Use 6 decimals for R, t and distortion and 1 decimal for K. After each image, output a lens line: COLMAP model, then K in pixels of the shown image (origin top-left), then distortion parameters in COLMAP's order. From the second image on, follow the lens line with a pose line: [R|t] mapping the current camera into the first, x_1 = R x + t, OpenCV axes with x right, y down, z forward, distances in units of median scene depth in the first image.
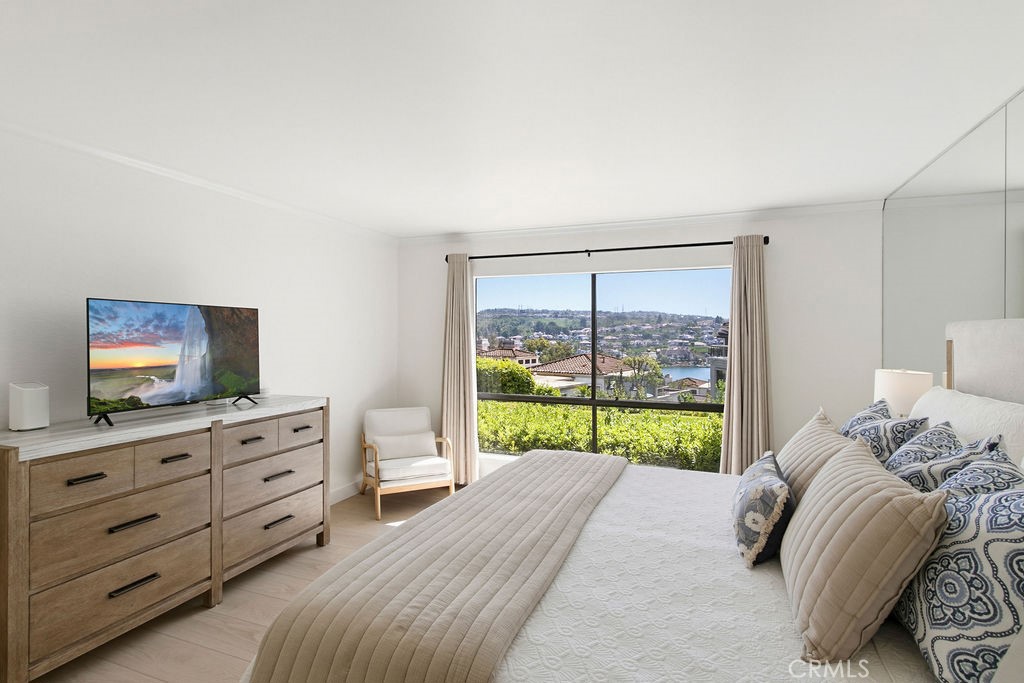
lens RADIAL K [[504.1, 0, 512.0], [0, 504.1, 341.5], [0, 0, 1]] dist [-0.001471, -0.000079]
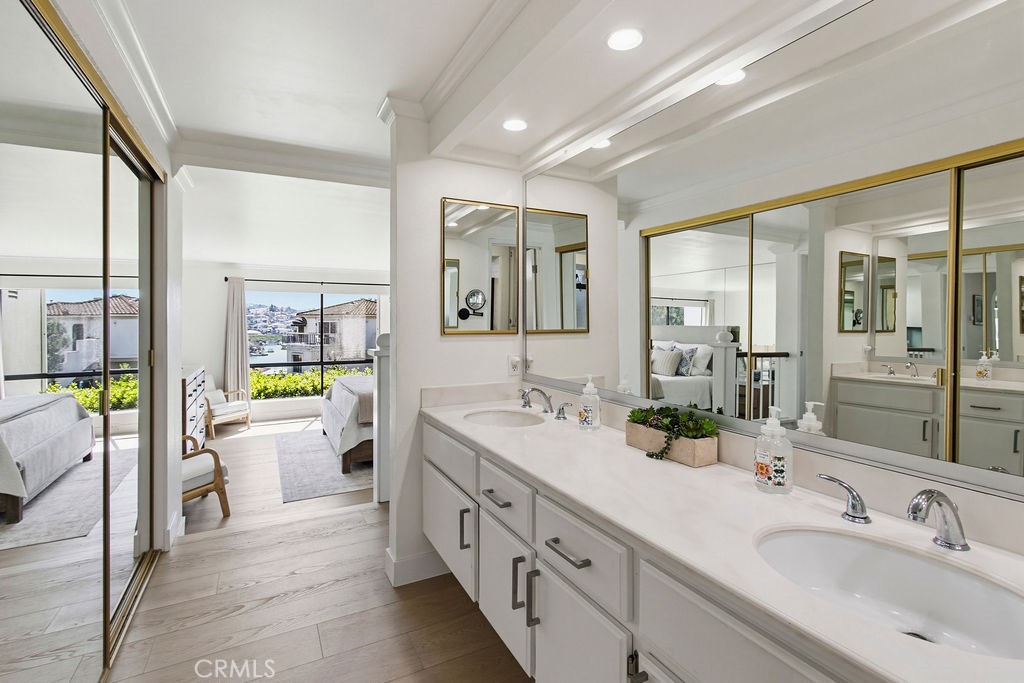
lens RADIAL K [[483.1, 0, 510.3], [0, 483.1, 324.7], [0, 0, 1]] dist [-0.001457, -0.000153]
pose [[0.658232, -0.002138, 0.752812, -0.680109], [0.009413, 0.999941, -0.005391, -0.005355], [-0.752756, 0.010634, 0.658213, -0.656547]]
